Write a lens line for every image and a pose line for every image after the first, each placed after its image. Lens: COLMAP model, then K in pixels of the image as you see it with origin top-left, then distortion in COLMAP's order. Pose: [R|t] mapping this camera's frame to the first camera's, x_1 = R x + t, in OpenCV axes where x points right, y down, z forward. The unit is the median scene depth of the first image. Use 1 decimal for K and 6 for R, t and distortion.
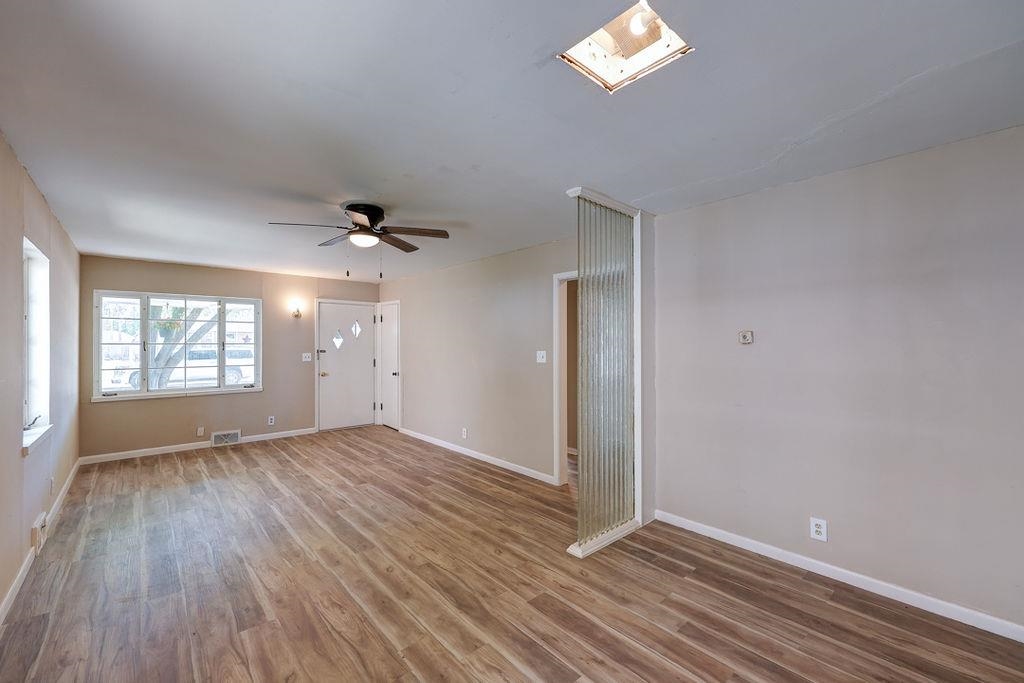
lens RADIAL K [[425.4, 0, 496.8], [0, 425.4, 343.0], [0, 0, 1]] dist [-0.002278, 0.000085]
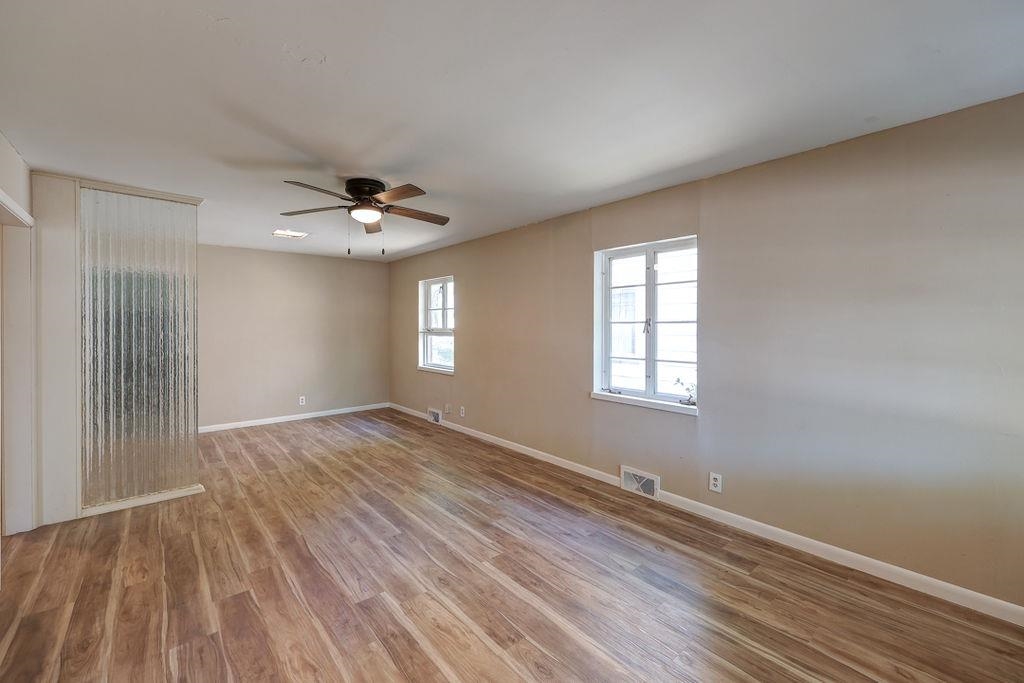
lens RADIAL K [[412.6, 0, 502.8], [0, 412.6, 341.2], [0, 0, 1]] dist [-0.001097, -0.000281]
pose [[-0.999985, -0.000180, 0.005400, -0.556966], [-0.000006, 0.999482, 0.032176, 0.010718], [-0.005403, 0.032175, -0.999468, 1.711947]]
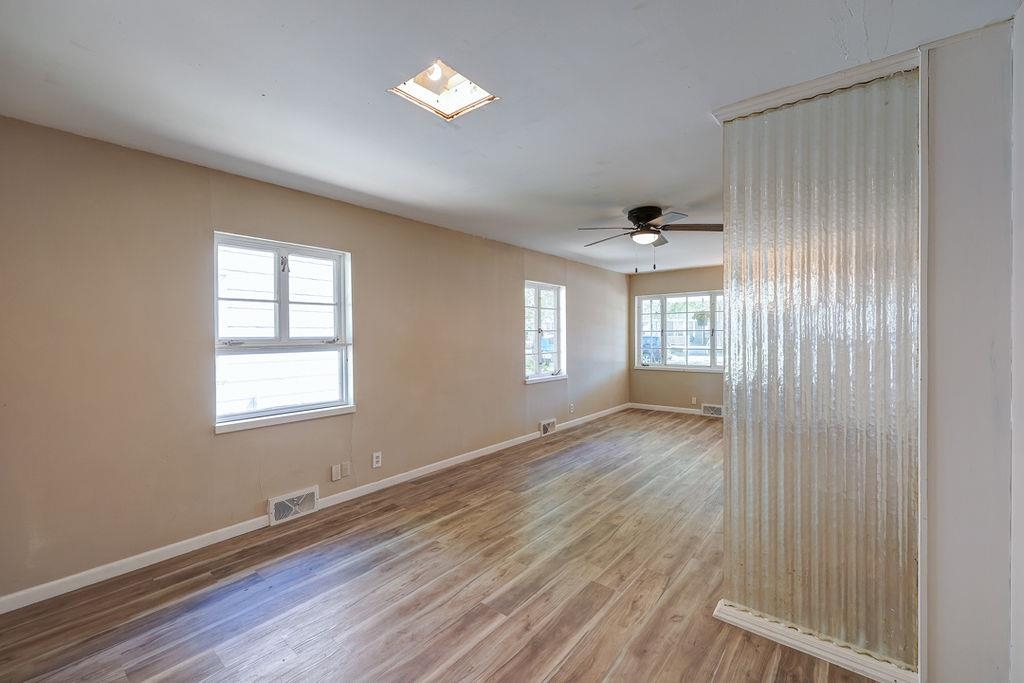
lens RADIAL K [[418.6, 0, 515.9], [0, 418.6, 340.1], [0, 0, 1]] dist [-0.001259, -0.000019]
pose [[0.176826, 0.014098, -0.984141, 0.645901], [0.010605, 0.999812, 0.016228, 0.006424], [0.984185, -0.013306, 0.176643, 0.408565]]
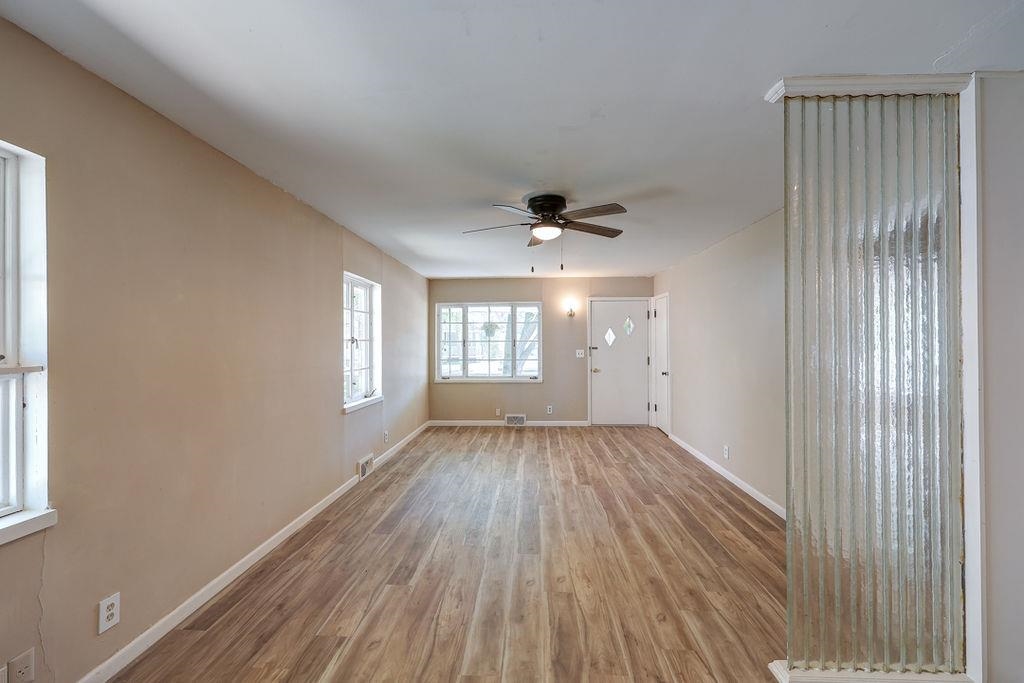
lens RADIAL K [[415.1, 0, 507.7], [0, 415.1, 340.2], [0, 0, 1]] dist [-0.000570, 0.000016]
pose [[0.721355, -0.006093, -0.692538, 0.246911], [0.005104, 0.999981, -0.003481, 0.004966], [0.692546, -0.001024, 0.721373, 0.226852]]
